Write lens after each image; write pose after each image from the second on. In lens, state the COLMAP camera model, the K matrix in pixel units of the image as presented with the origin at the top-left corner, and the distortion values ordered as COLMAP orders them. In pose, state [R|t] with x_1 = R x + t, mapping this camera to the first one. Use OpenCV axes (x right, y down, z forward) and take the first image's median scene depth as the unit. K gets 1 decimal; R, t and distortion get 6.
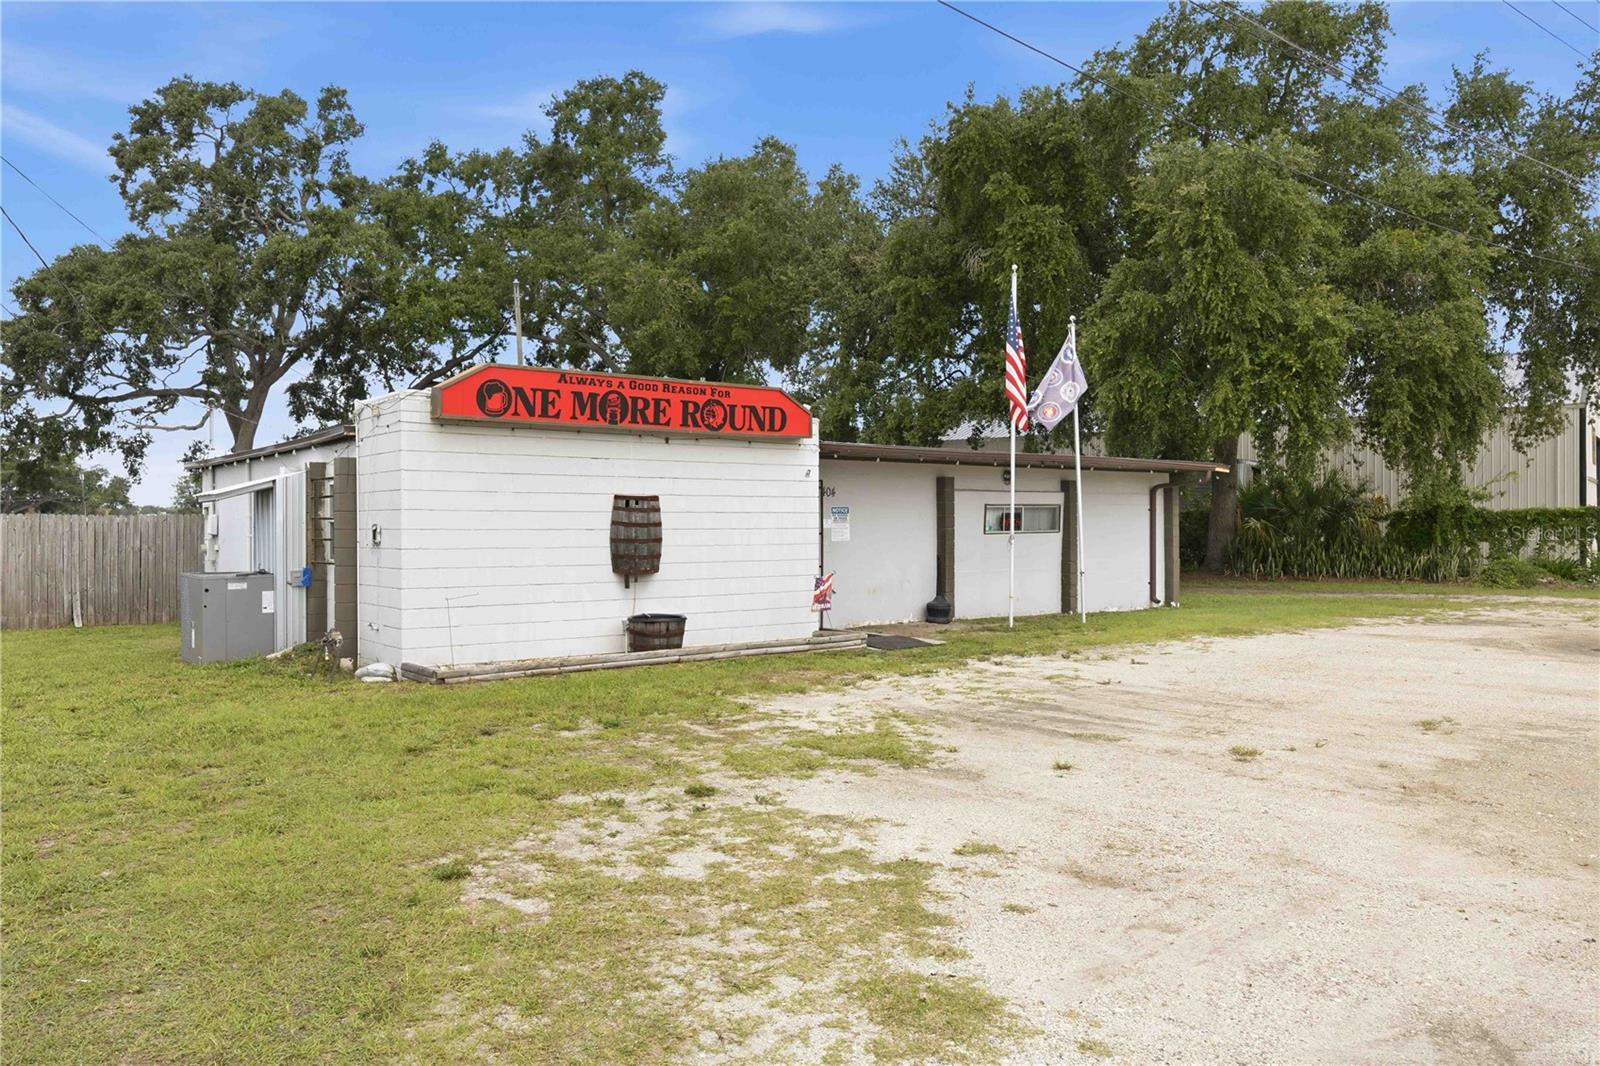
lens RADIAL K [[1151.2, 0, 805.1], [0, 1151.2, 521.1], [0, 0, 1]] dist [-0.002069, 0.001561]
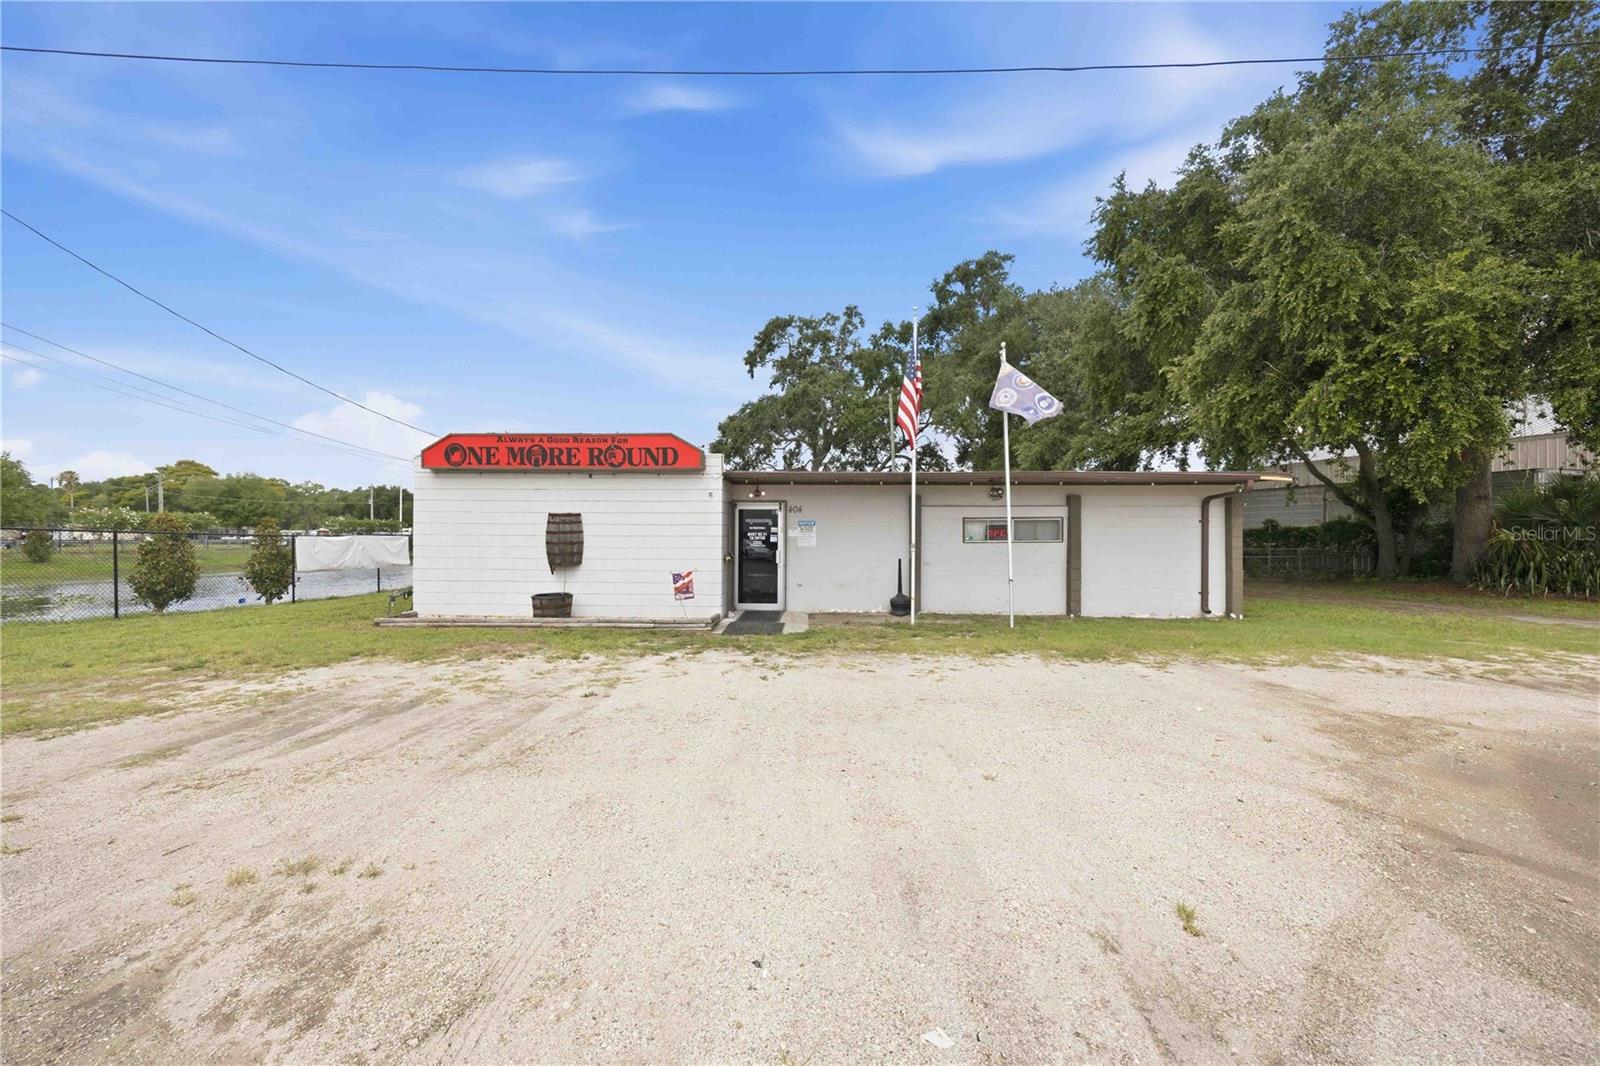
lens RADIAL K [[593.5, 0, 824.8], [0, 593.5, 529.8], [0, 0, 1]] dist [-0.000269, -0.000052]
pose [[0.771598, 0.005758, -0.636084, 0.487869], [-0.004799, 0.999983, 0.003231, -0.003662], [0.636092, 0.000560, 0.771613, 0.493458]]
